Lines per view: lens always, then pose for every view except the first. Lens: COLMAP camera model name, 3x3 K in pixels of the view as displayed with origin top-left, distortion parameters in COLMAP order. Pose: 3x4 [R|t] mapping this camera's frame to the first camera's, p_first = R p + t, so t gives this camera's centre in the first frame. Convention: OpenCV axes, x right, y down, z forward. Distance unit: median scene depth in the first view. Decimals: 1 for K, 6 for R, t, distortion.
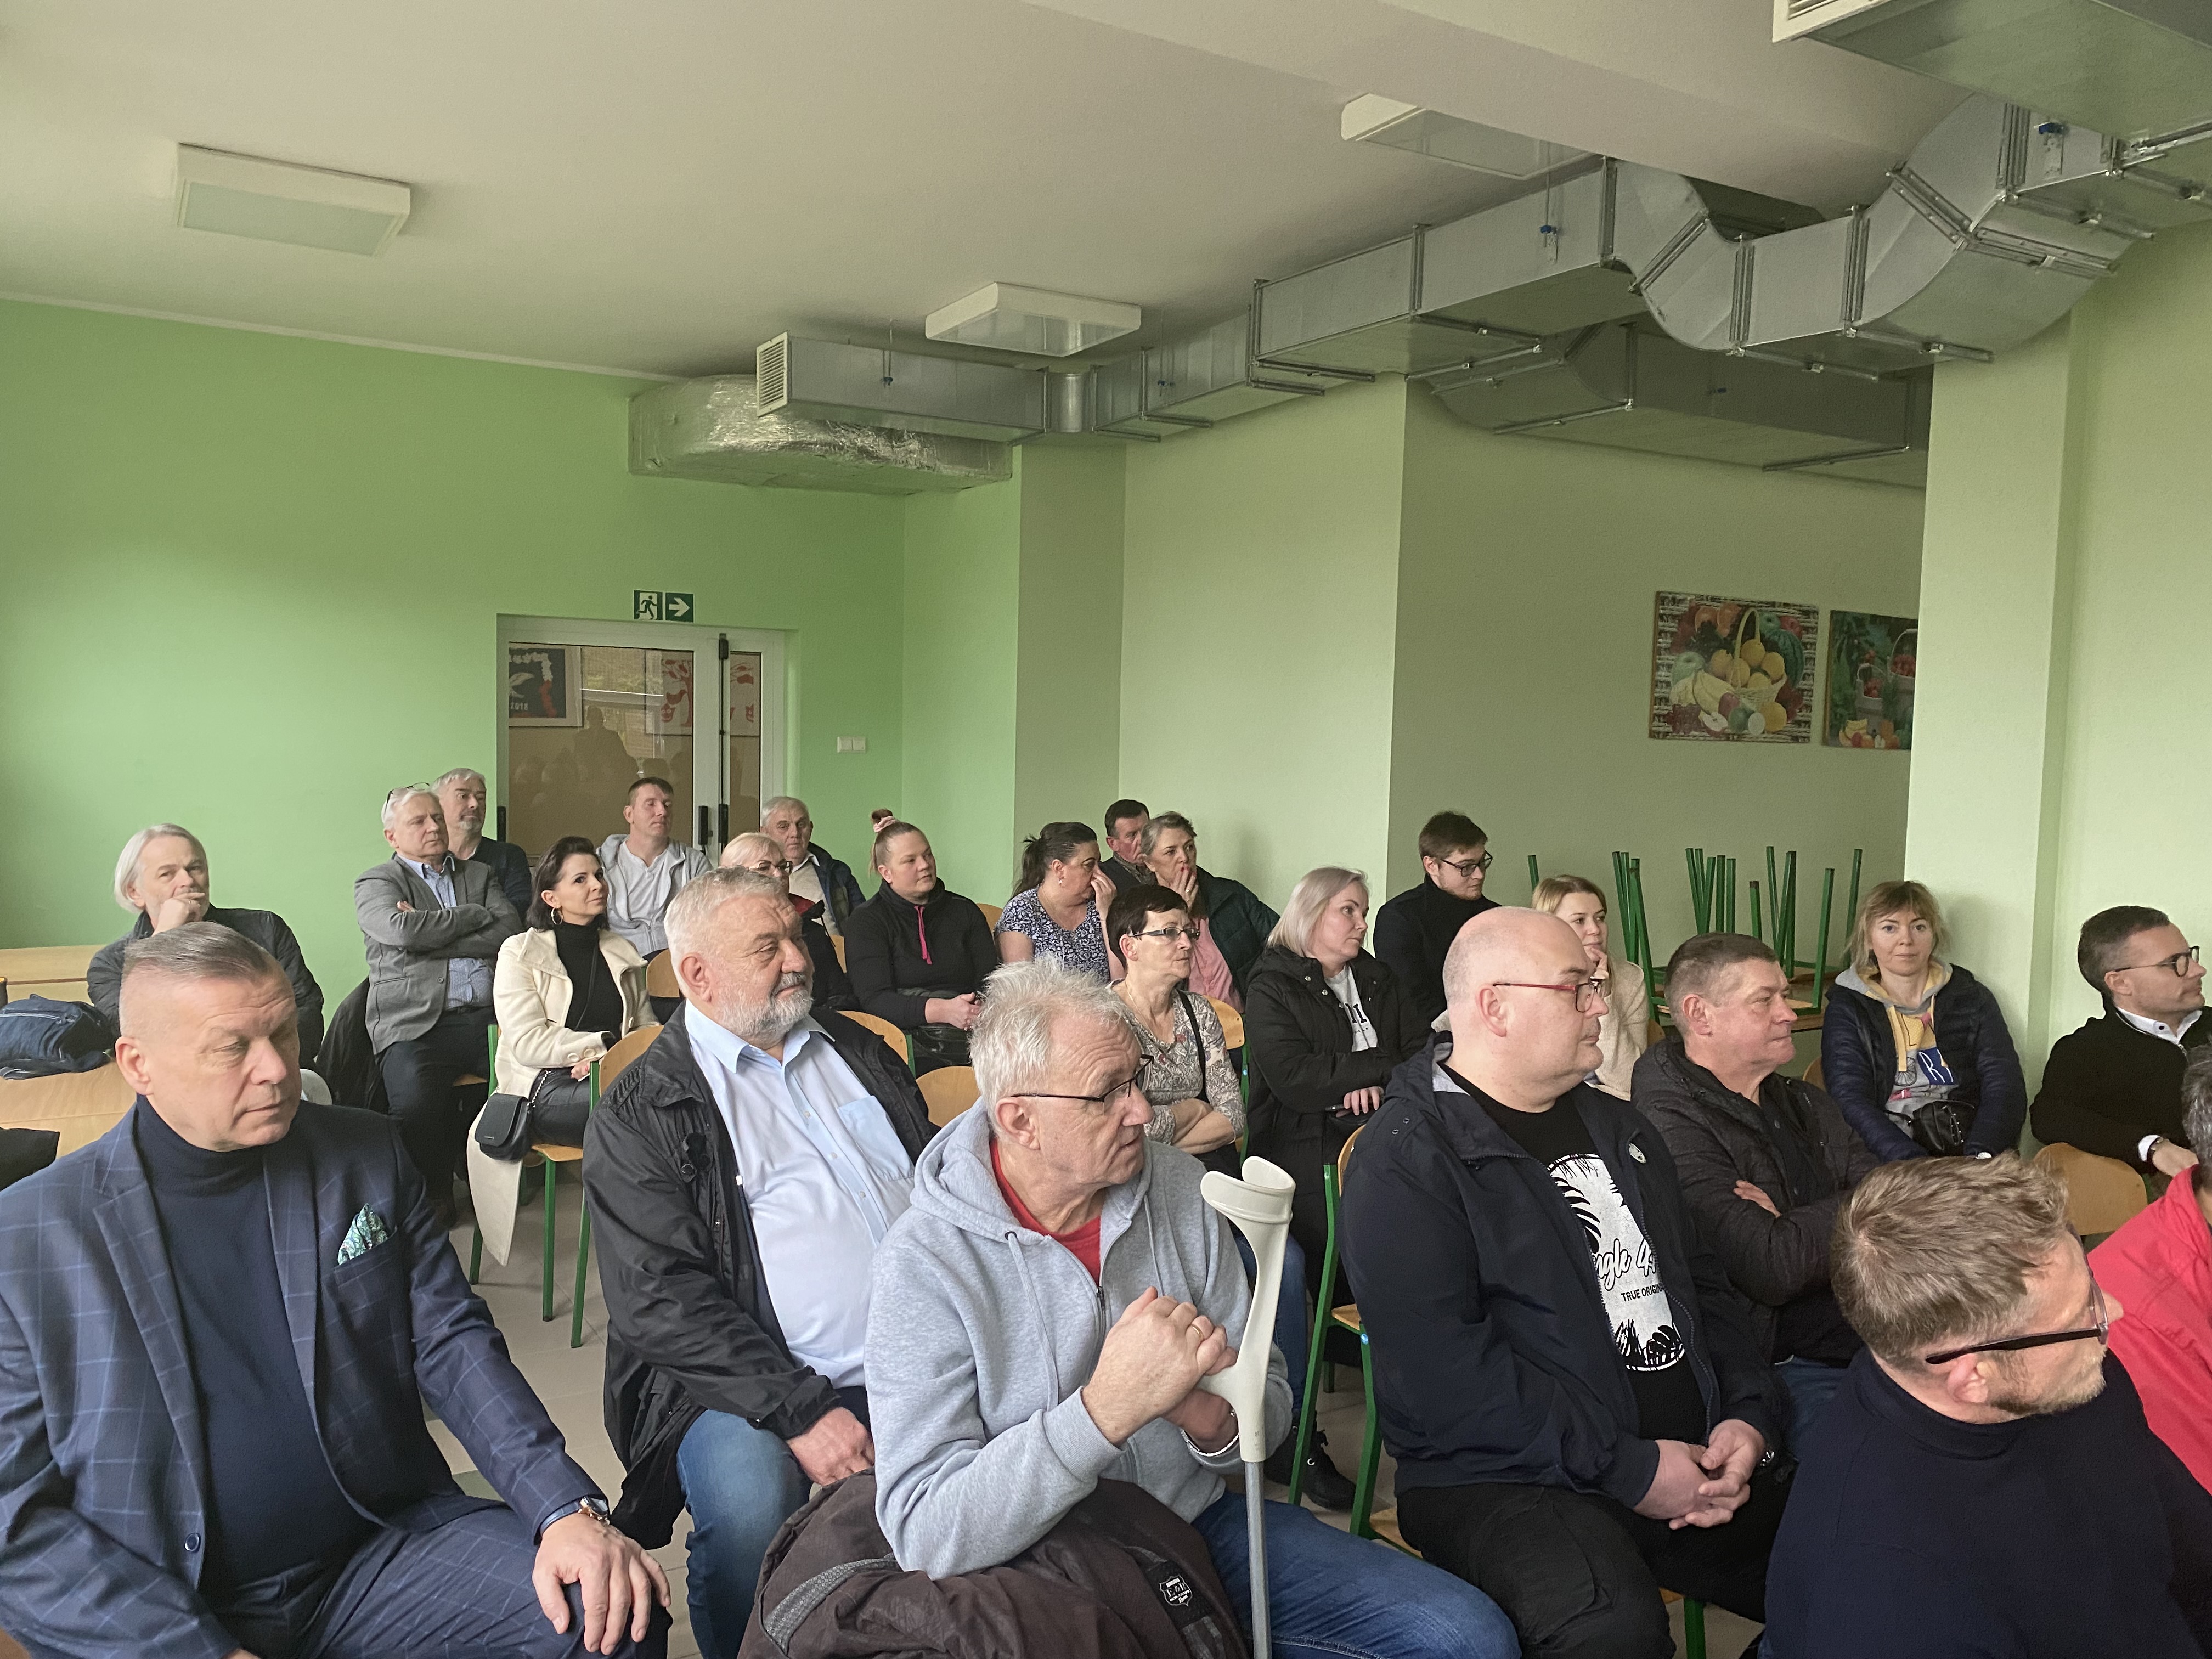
lens RADIAL K [[1693.9, 0, 1108.0], [0, 1693.9, 840.6], [0, 0, 1]] dist [0.006564, 0.014929]
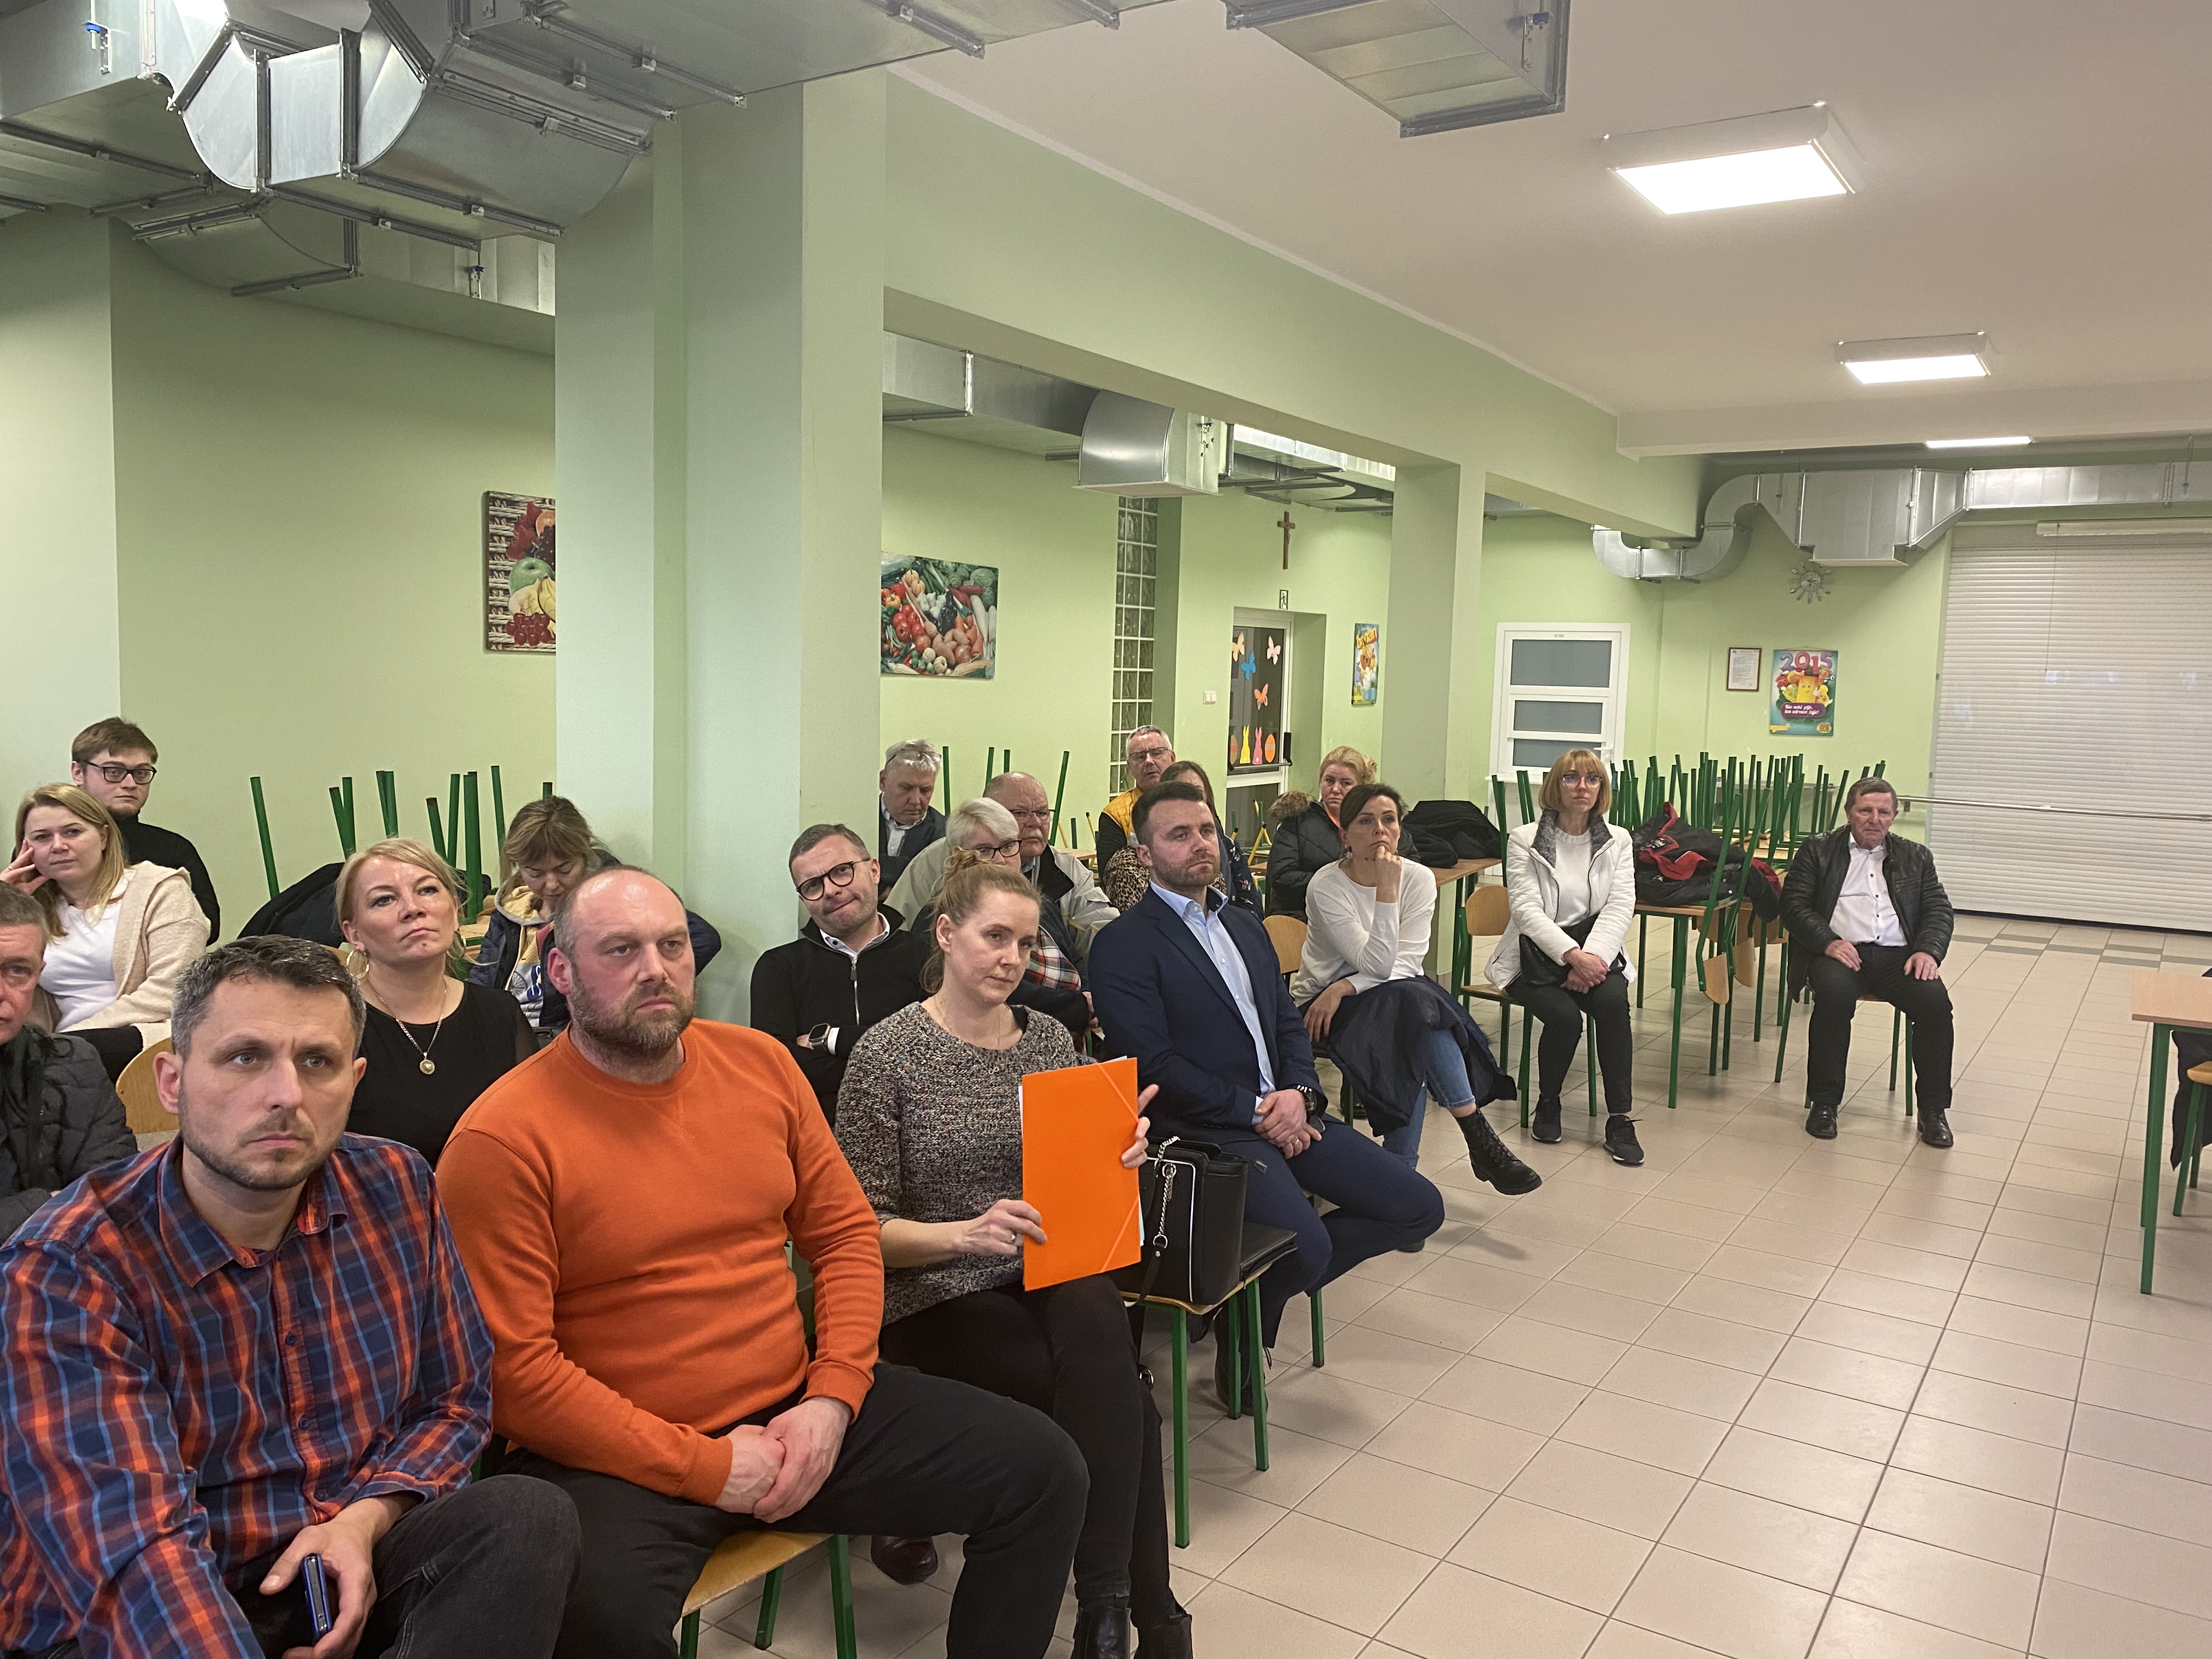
lens RADIAL K [[1693.9, 0, 1106.2], [0, 1693.9, 835.8], [0, 0, 1]] dist [0.006564, 0.014929]
pose [[0.901098, -0.040077, 0.431759, 0.396002], [0.023620, 0.998778, 0.043413, 0.017443], [-0.432971, -0.028921, 0.900944, 0.013458]]
